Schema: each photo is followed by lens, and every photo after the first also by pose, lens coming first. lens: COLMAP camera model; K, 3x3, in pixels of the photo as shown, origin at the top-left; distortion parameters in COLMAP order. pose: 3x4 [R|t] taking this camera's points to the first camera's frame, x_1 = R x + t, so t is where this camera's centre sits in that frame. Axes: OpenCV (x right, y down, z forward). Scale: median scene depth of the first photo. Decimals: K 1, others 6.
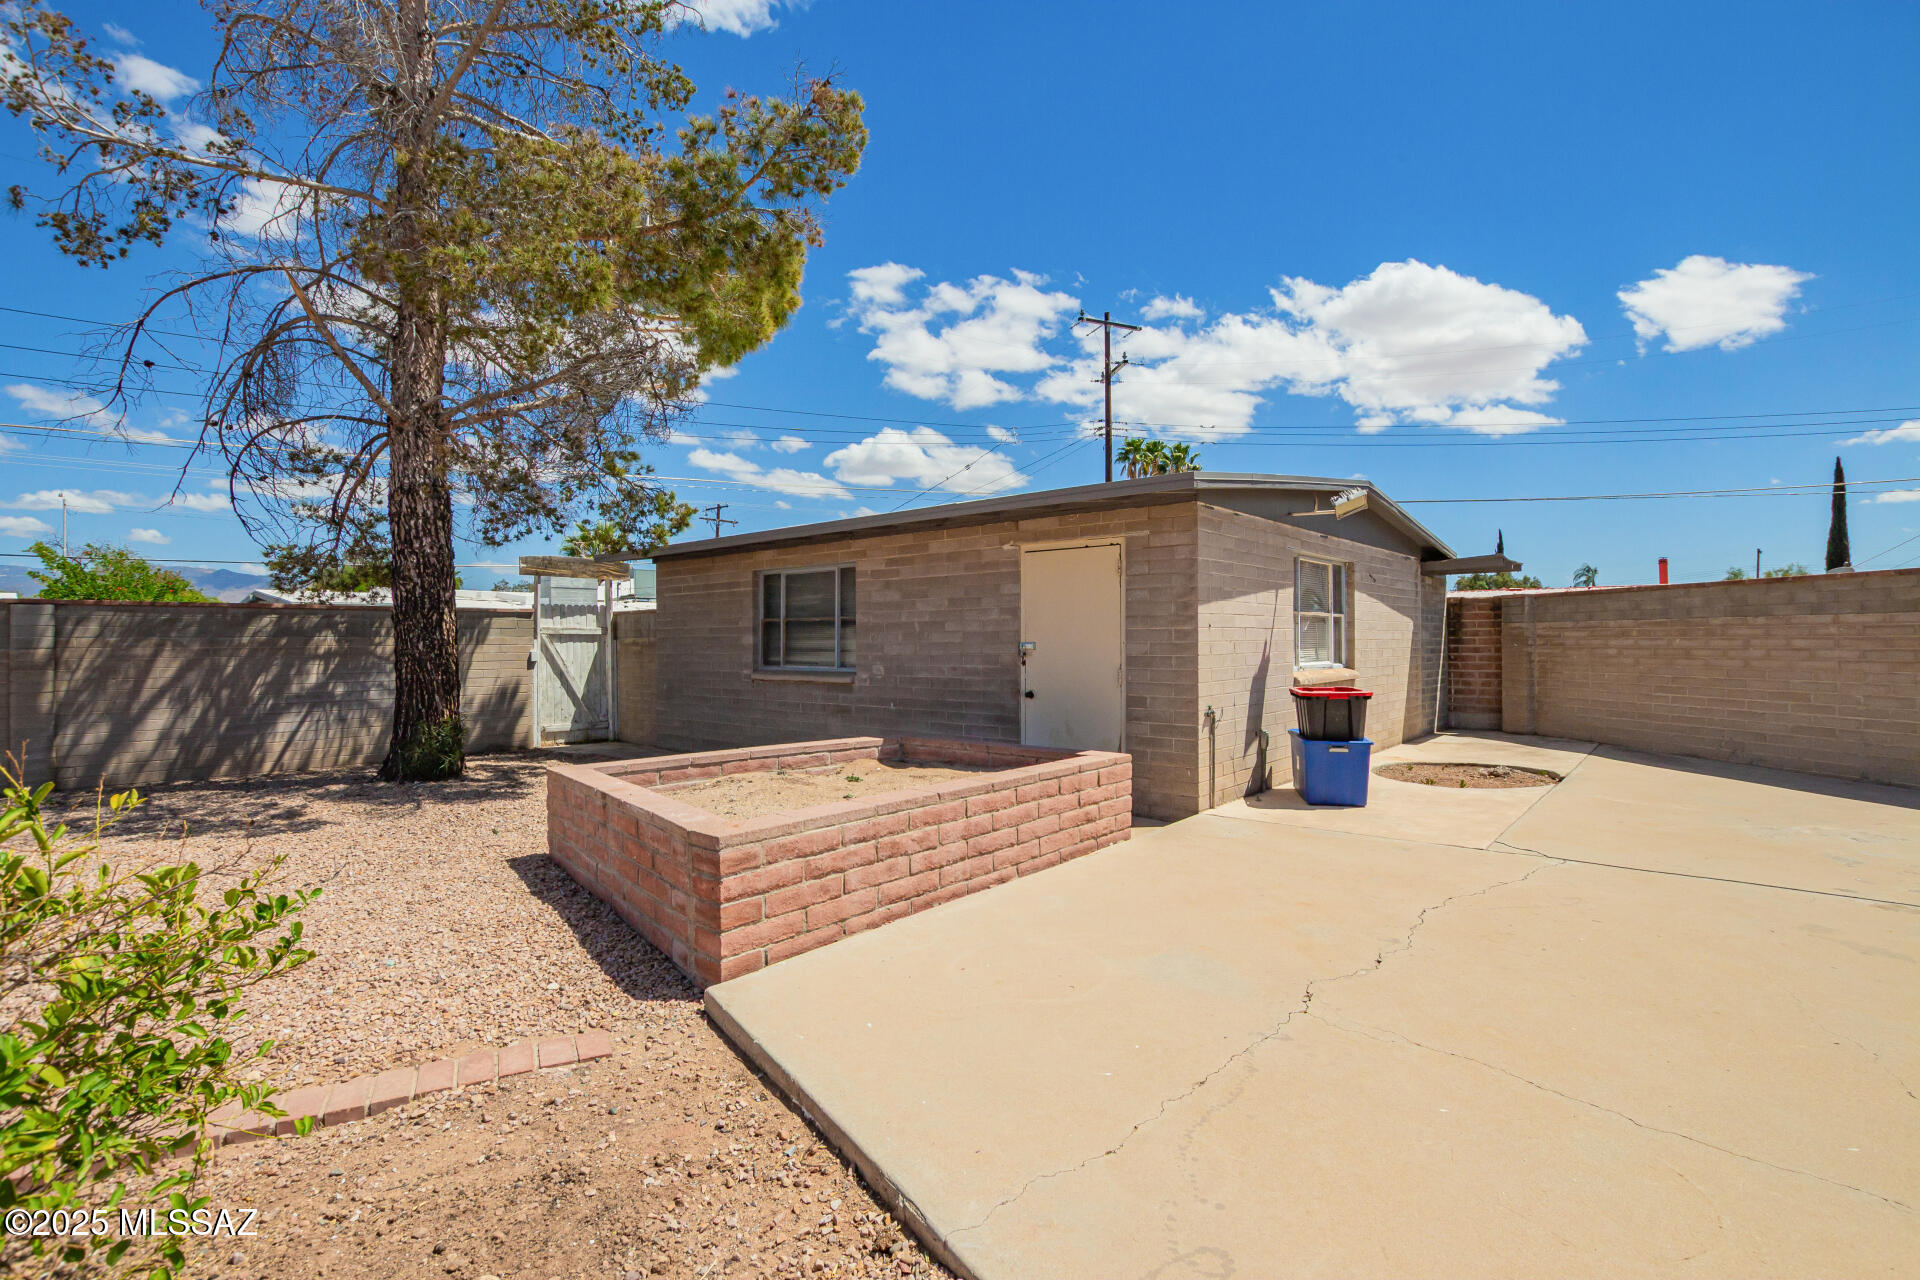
lens RADIAL K [[885.2, 0, 960.0], [0, 885.2, 640.0], [0, 0, 1]] dist [-0.056539, 0.000015]
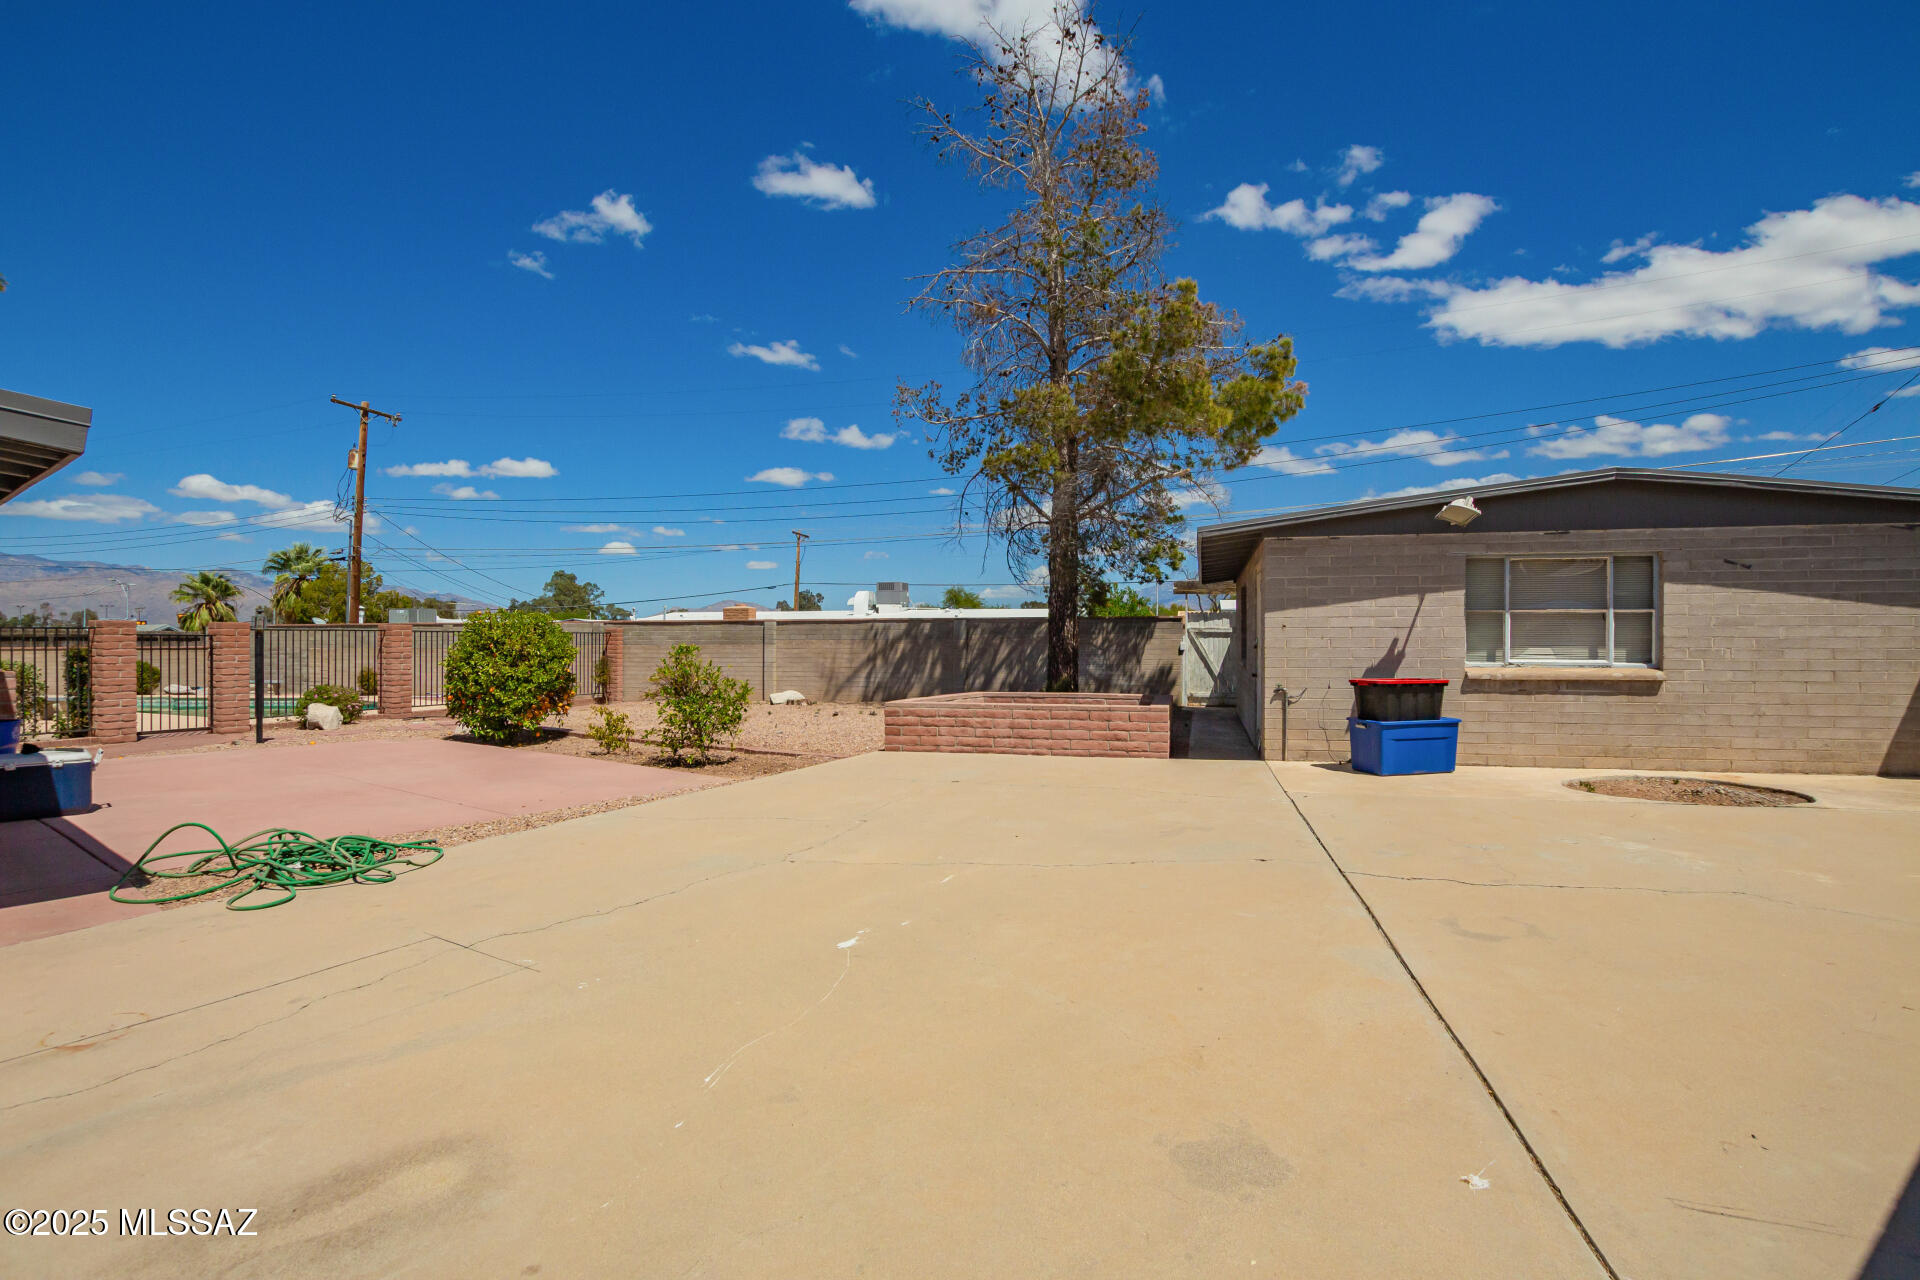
lens RADIAL K [[873.2, 0, 960.0], [0, 873.2, 640.0], [0, 0, 1]] dist [0.000643, -0.000109]
pose [[0.440491, 0.004113, -0.897747, 0.918745], [0.003003, 0.999977, 0.006055, -0.005027], [0.897752, -0.005363, 0.440469, -0.038132]]
